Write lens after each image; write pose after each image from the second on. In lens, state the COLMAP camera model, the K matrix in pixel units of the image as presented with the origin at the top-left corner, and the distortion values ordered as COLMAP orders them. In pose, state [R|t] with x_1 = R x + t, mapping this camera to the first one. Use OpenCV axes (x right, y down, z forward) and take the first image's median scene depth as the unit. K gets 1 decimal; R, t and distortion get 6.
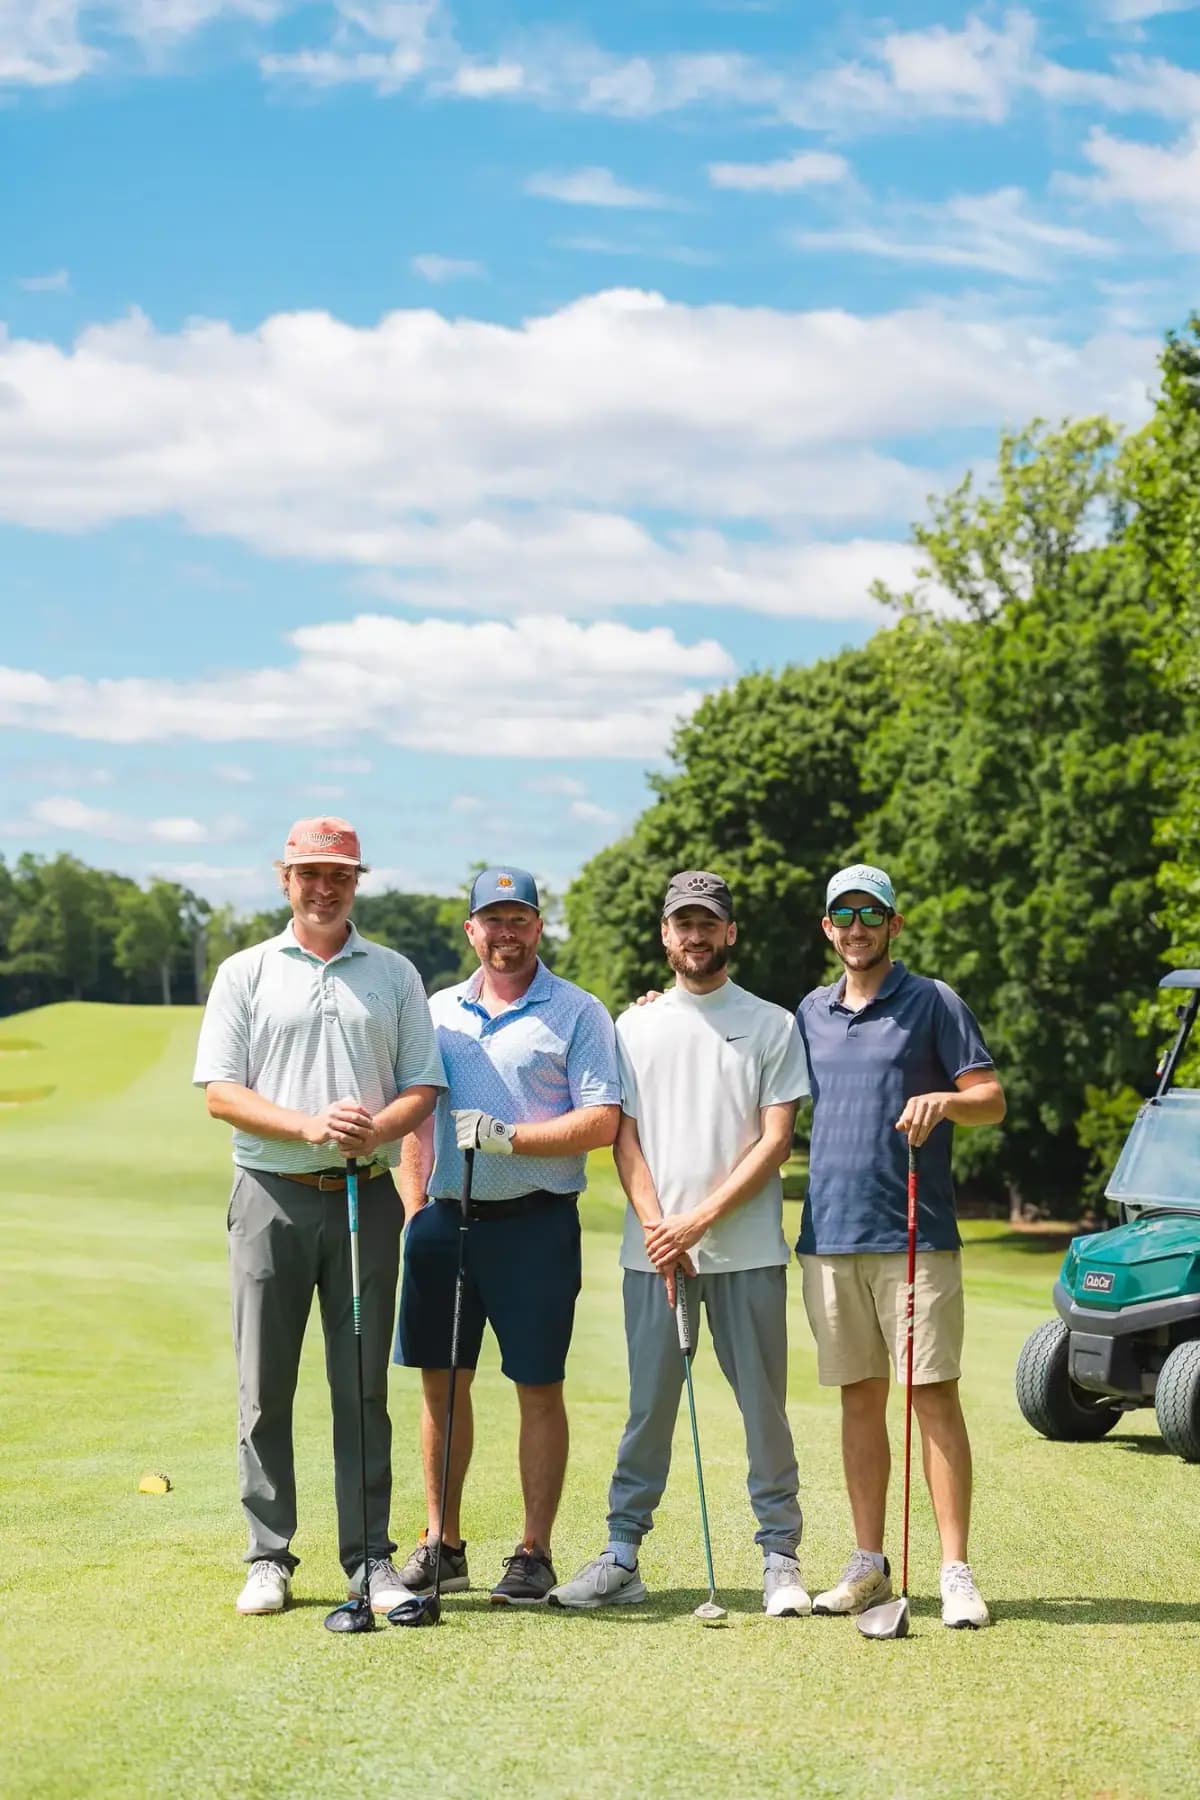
lens RADIAL K [[3550.4, 0, 600.0], [0, 3550.4, 900.2], [0, 0, 1]] dist [-0.024325, 0.000000]
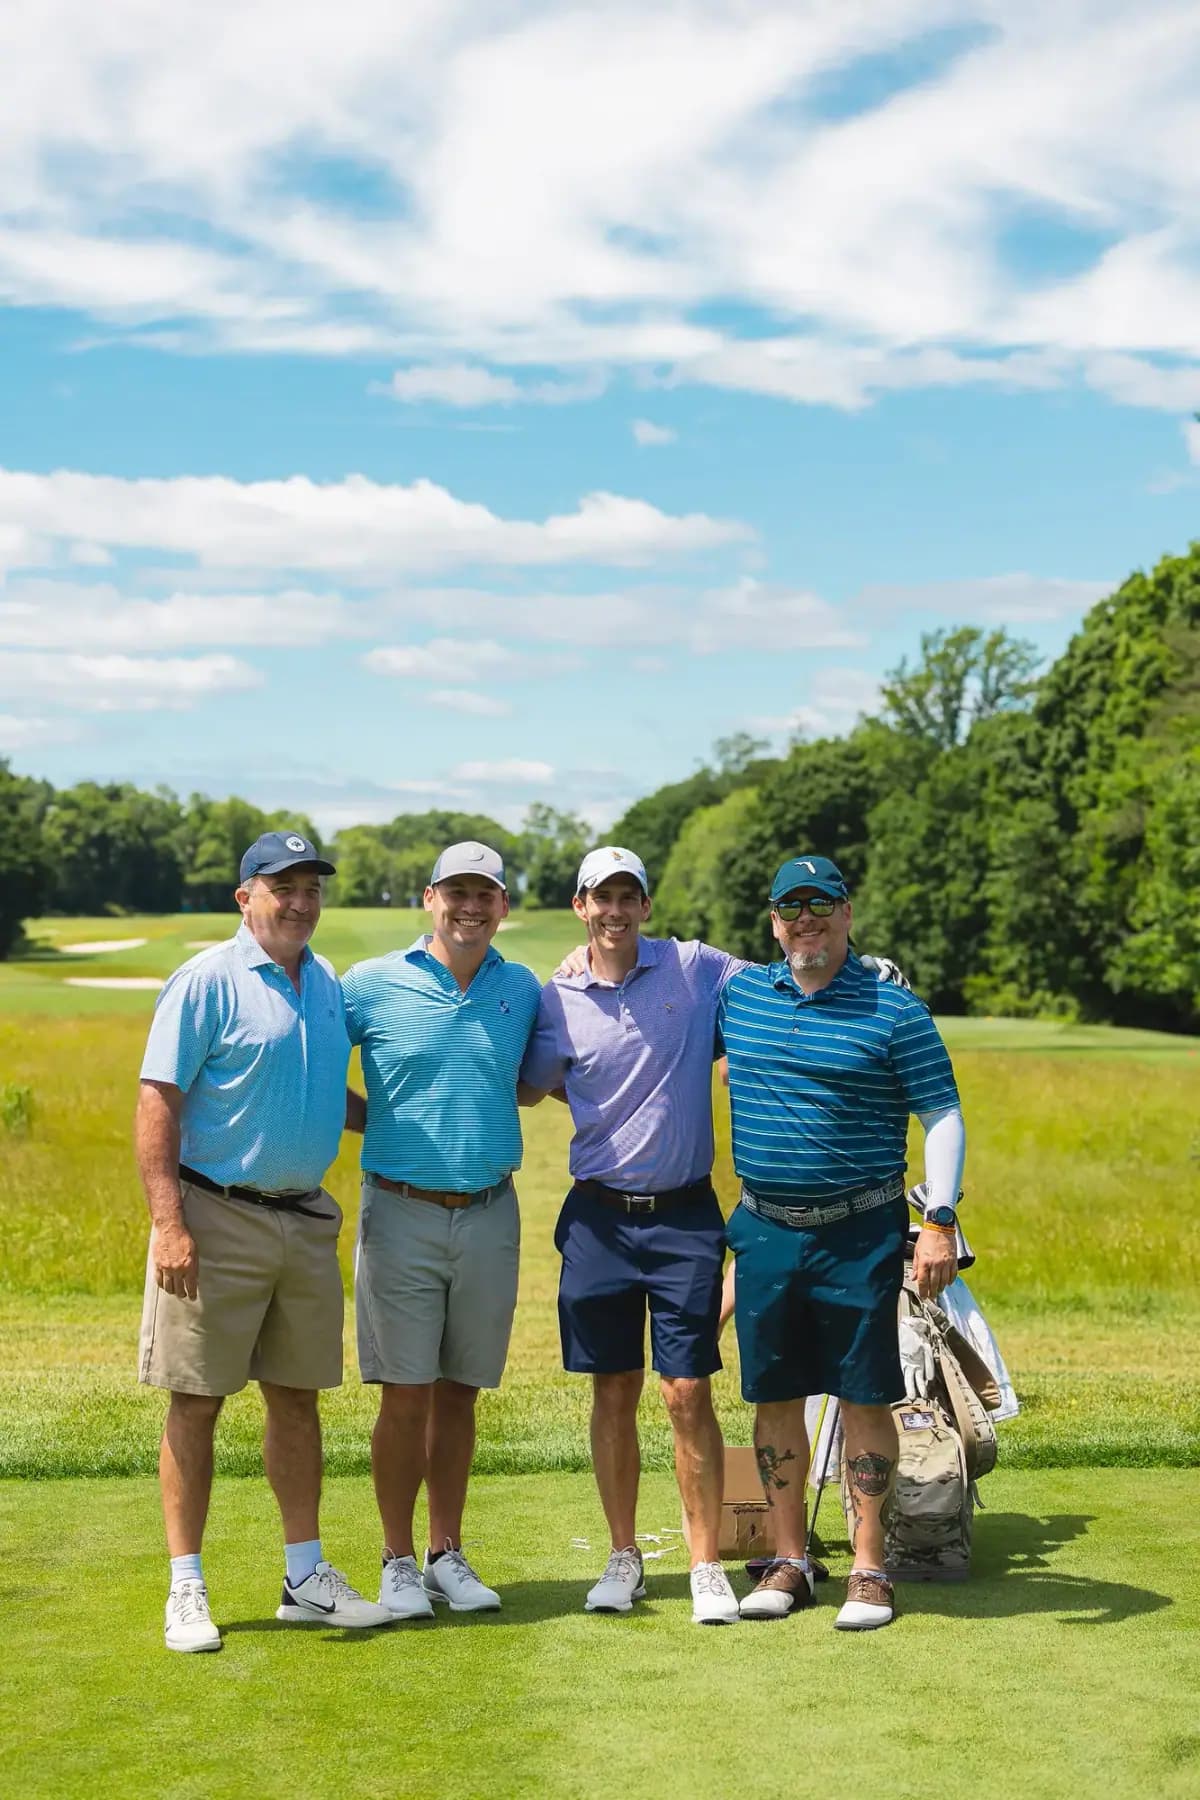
lens RADIAL K [[3550.4, 0, 587.9], [0, 3550.4, 911.0], [0, 0, 1]] dist [-0.024325, 0.000000]
pose [[0.999696, 0.001021, 0.024641, -0.121238], [-0.001981, 0.999239, 0.038957, -0.055822], [-0.024582, -0.038994, 0.998937, -0.936121]]
